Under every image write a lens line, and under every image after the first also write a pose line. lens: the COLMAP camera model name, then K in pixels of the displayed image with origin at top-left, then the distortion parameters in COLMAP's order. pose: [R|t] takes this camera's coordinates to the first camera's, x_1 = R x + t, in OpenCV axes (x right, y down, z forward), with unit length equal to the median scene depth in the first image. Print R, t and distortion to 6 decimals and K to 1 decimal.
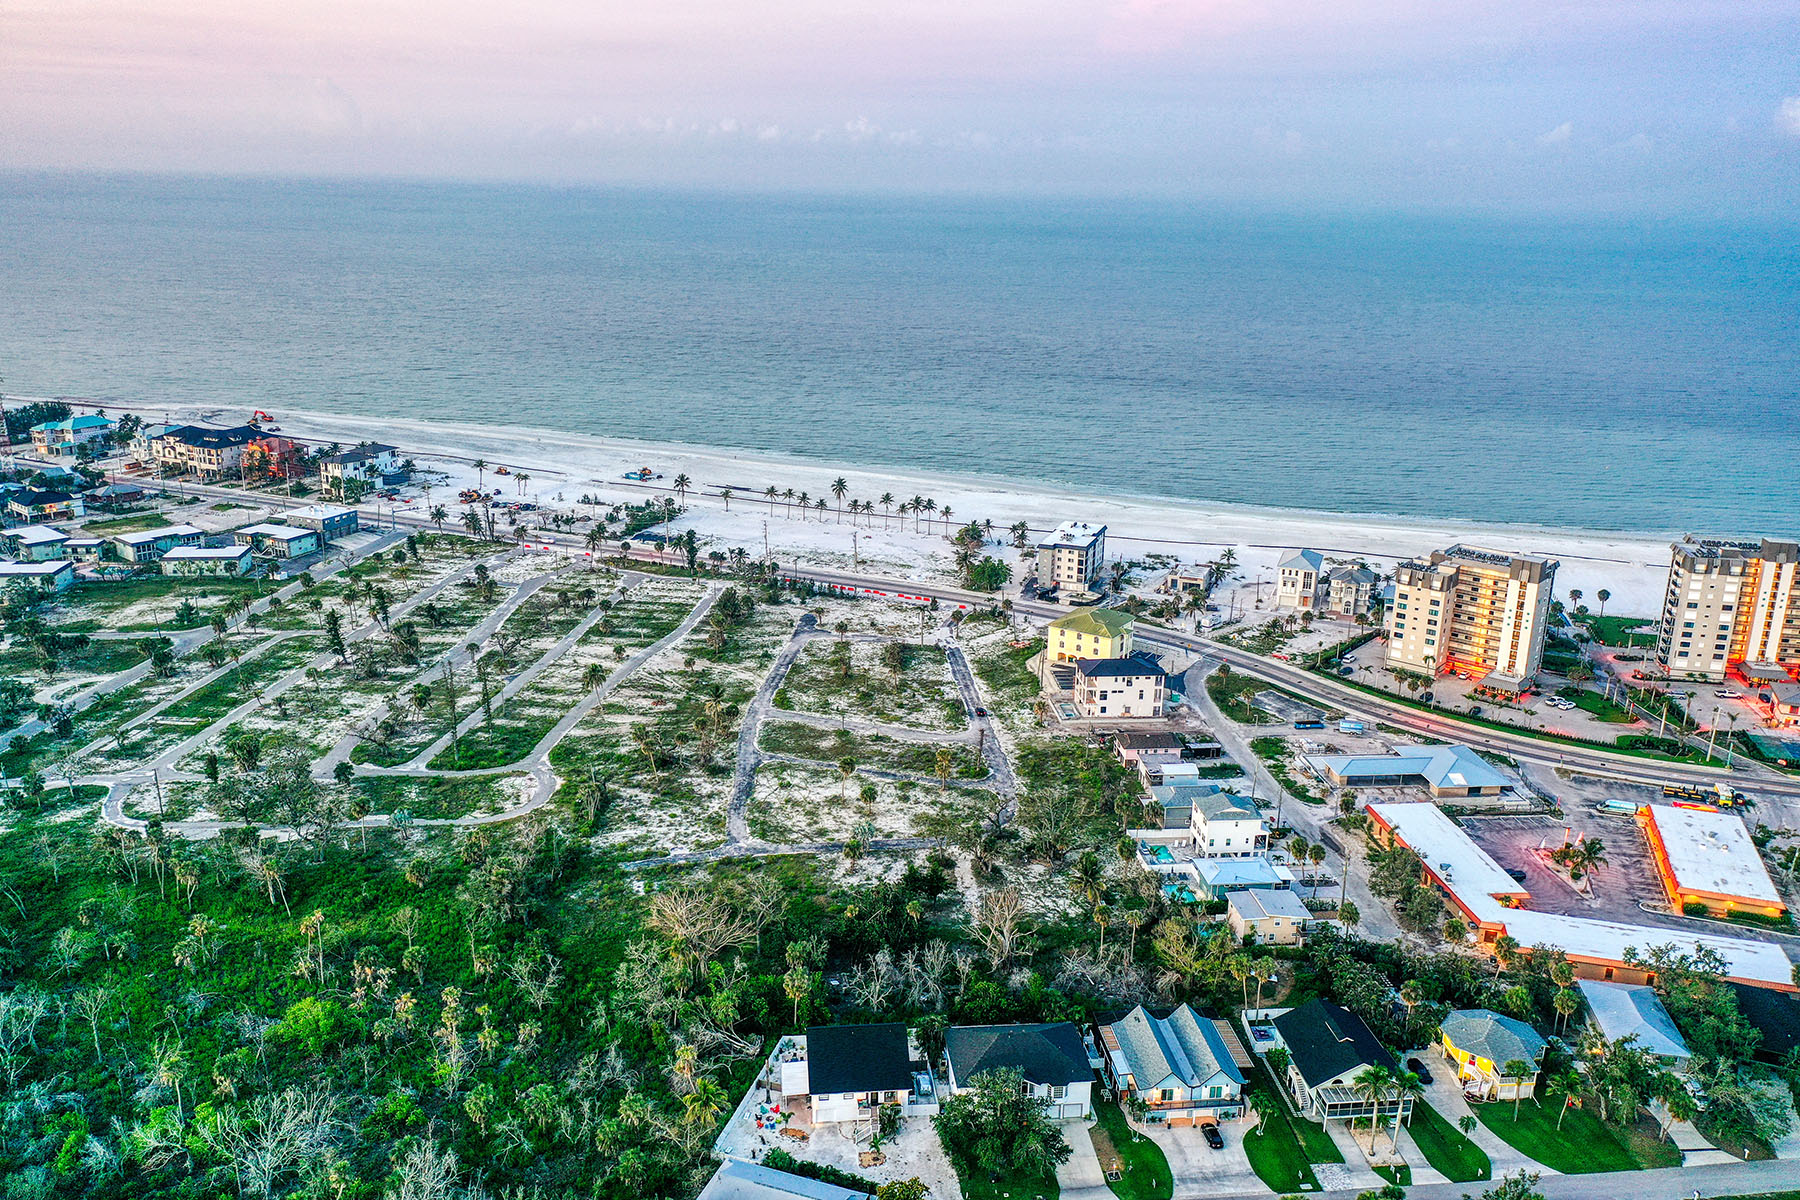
lens RADIAL K [[1423.7, 0, 897.8], [0, 1423.7, 588.4], [0, 0, 1]] dist [0.007416, -0.012122]
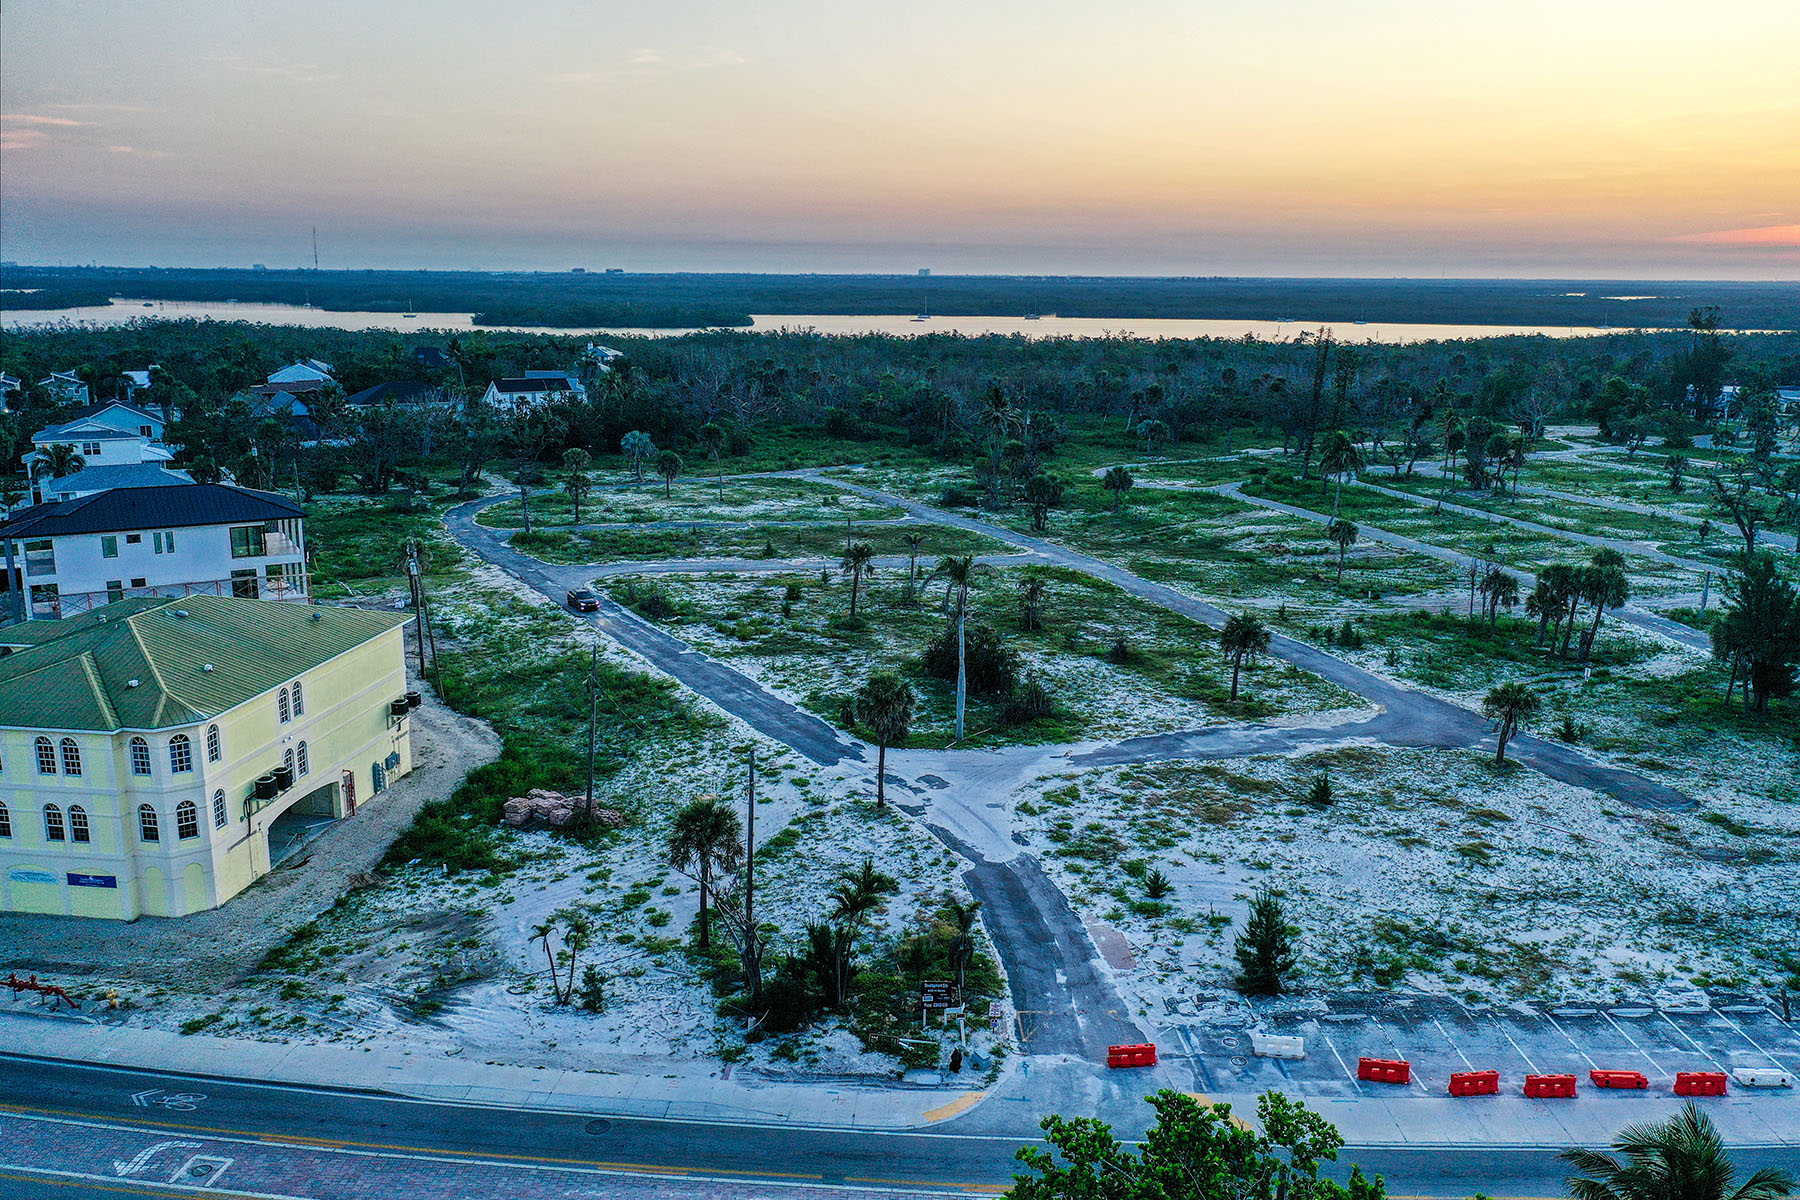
lens RADIAL K [[1423.7, 0, 899.3], [0, 1423.7, 603.7], [0, 0, 1]] dist [0.007416, -0.012122]
pose [[-0.900307, 0.071981, -0.429263, 0.137968], [-0.145931, 0.879228, 0.453501, -0.093177], [0.410063, 0.470932, -0.781070, 1.265899]]
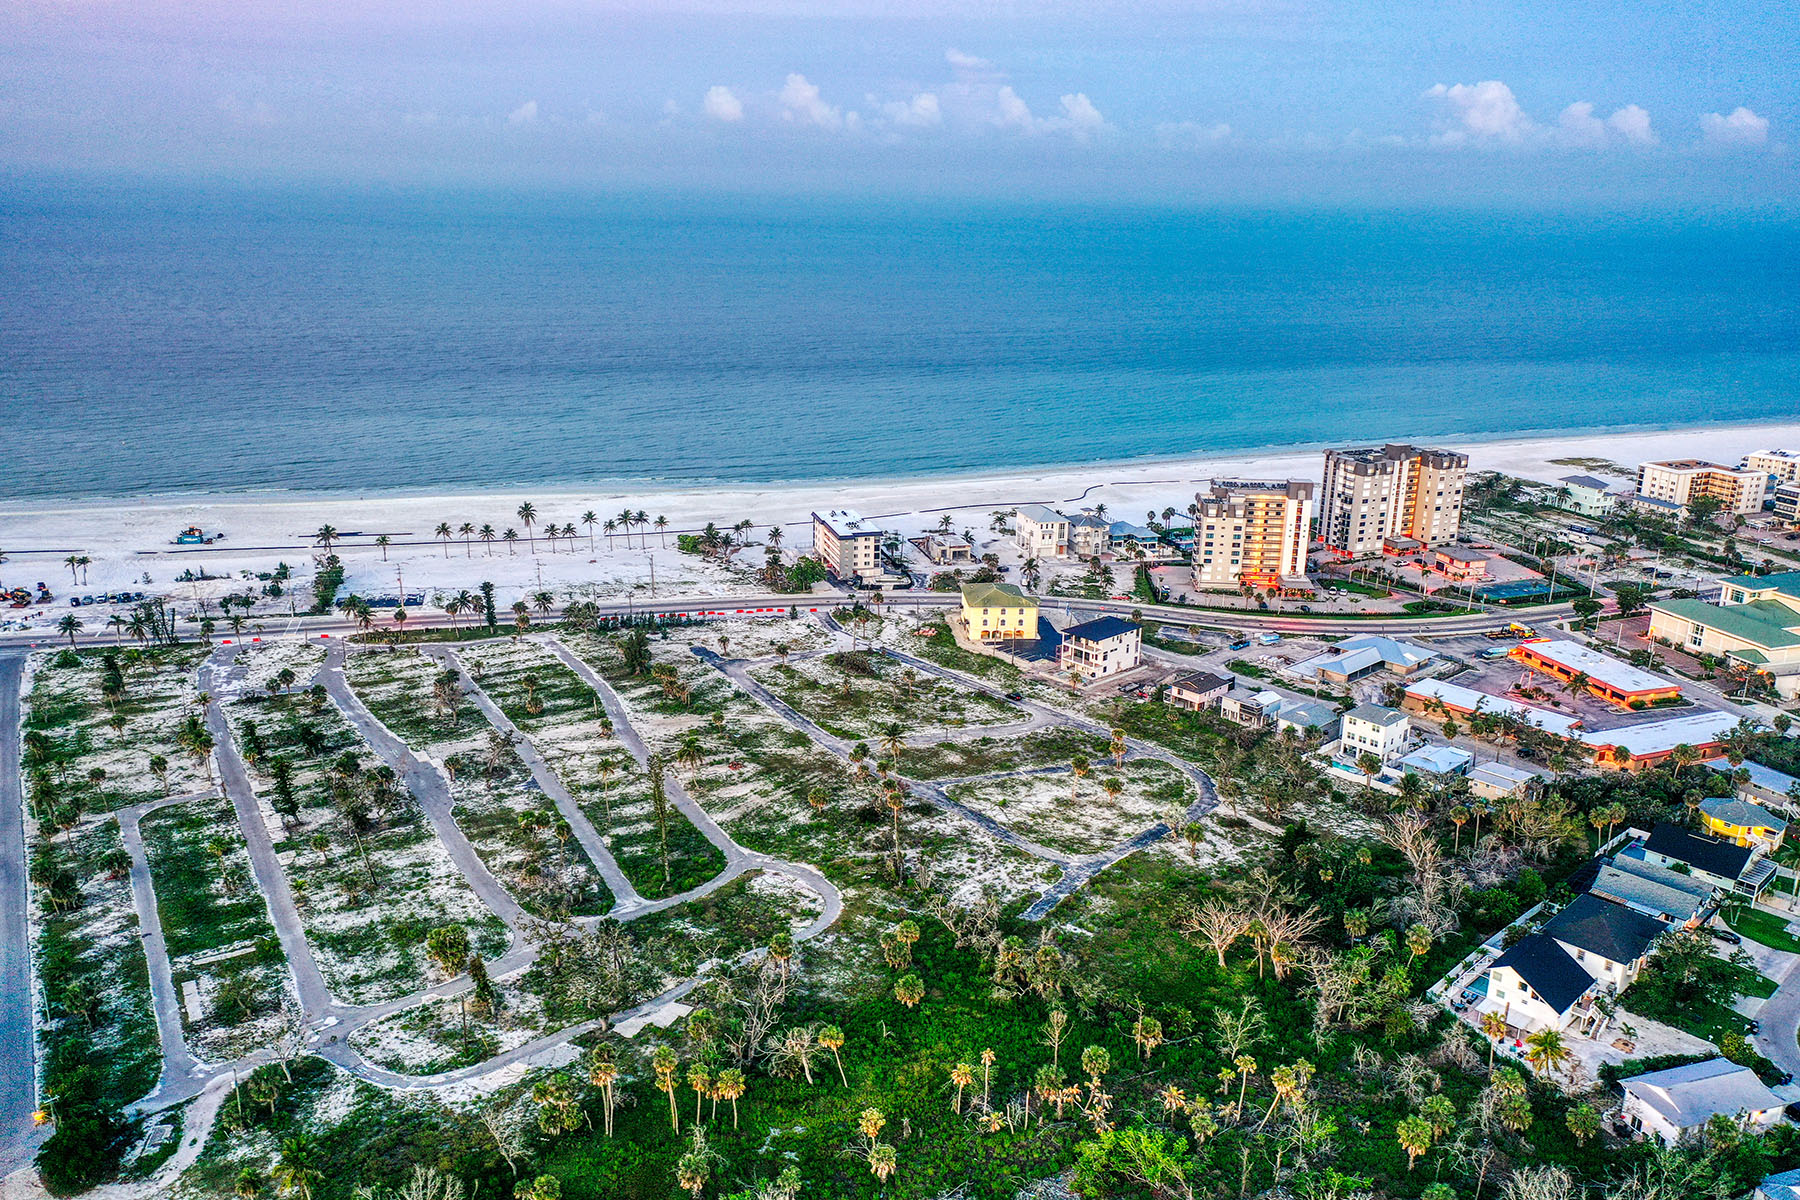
lens RADIAL K [[1423.7, 0, 897.3], [0, 1423.7, 607.0], [0, 0, 1]] dist [0.007416, -0.012122]
pose [[0.791596, -0.180542, 0.583764, -0.564012], [0.163104, 0.983122, 0.082880, -0.071474], [-0.588874, 0.029606, 0.807682, 0.210311]]
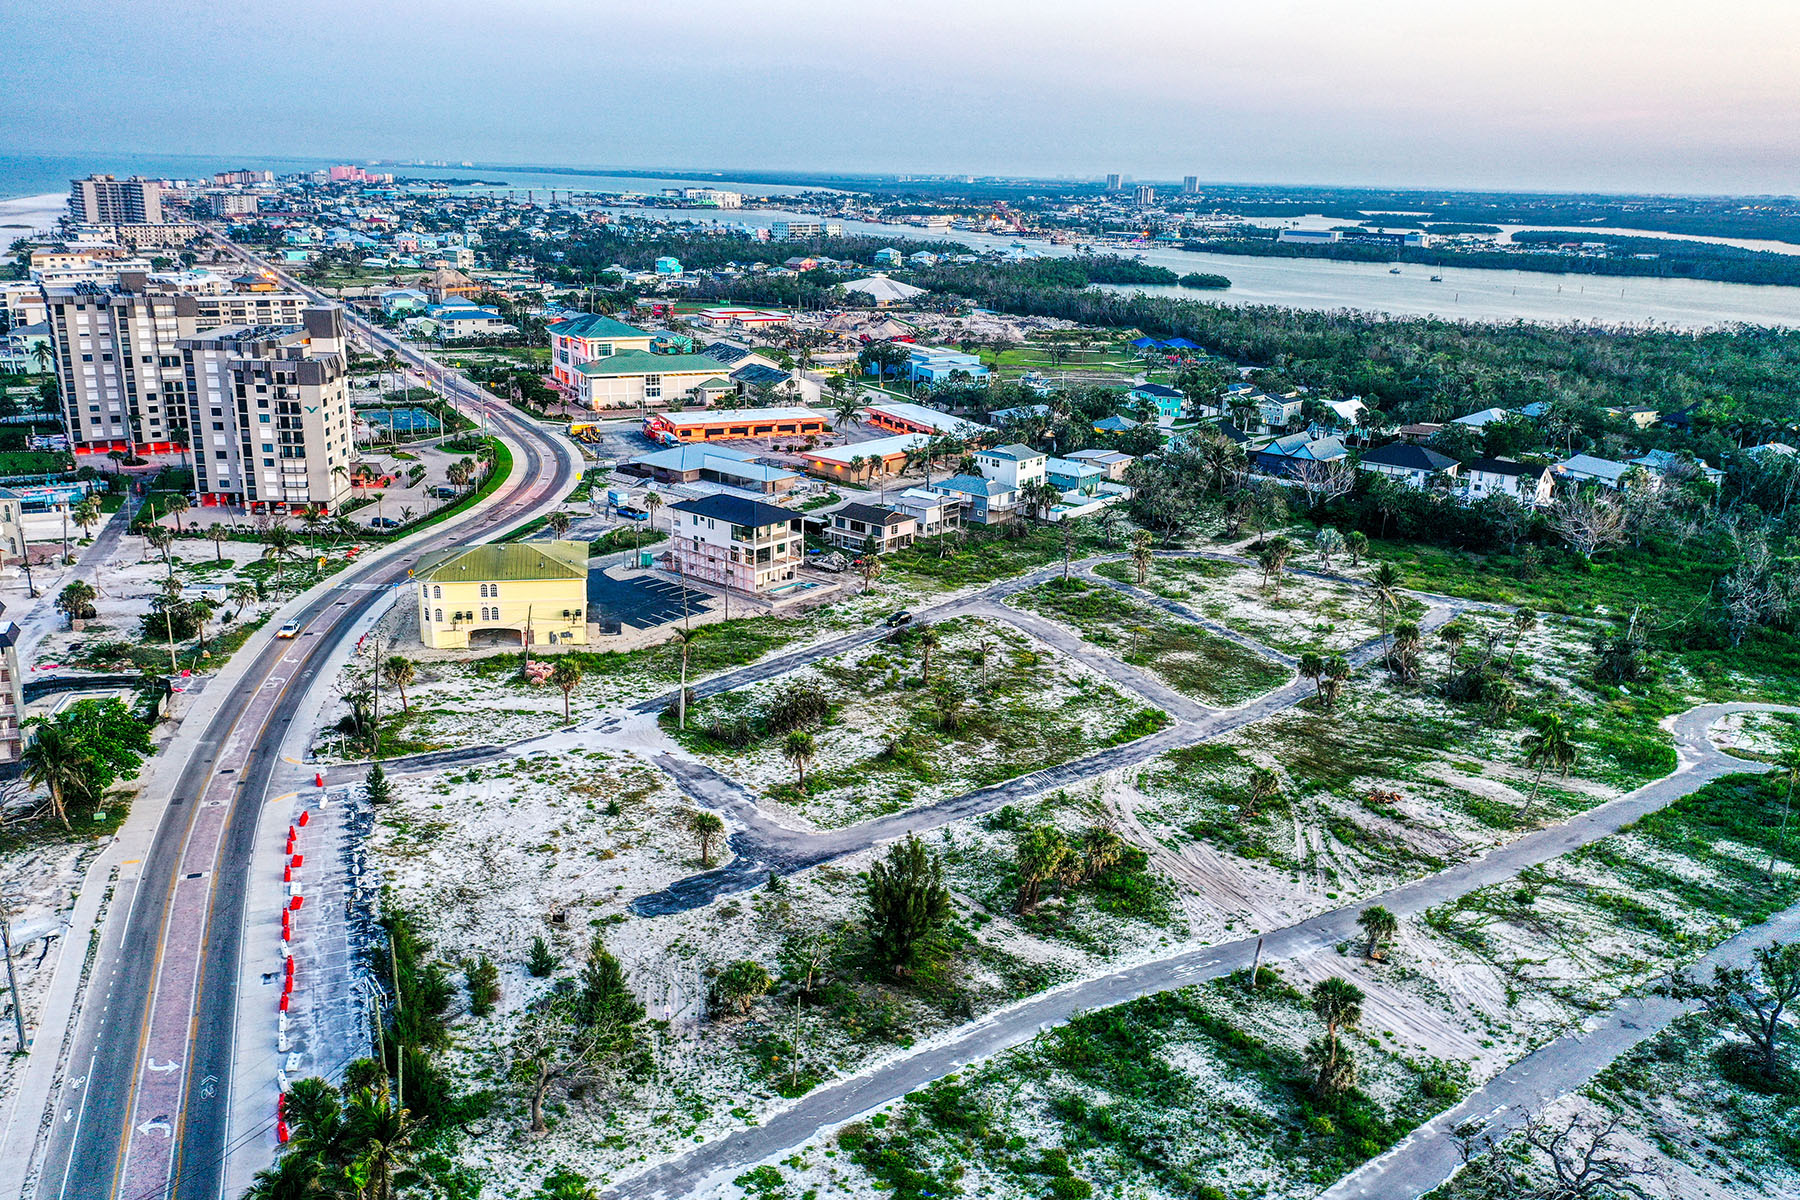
lens RADIAL K [[1423.7, 0, 899.7], [0, 1423.7, 607.1], [0, 0, 1]] dist [0.007416, -0.012122]
pose [[-0.699703, -0.244454, 0.671310, -0.332061], [0.162245, 0.860719, 0.482534, -0.201181], [-0.695767, 0.446547, -0.562587, 1.272671]]
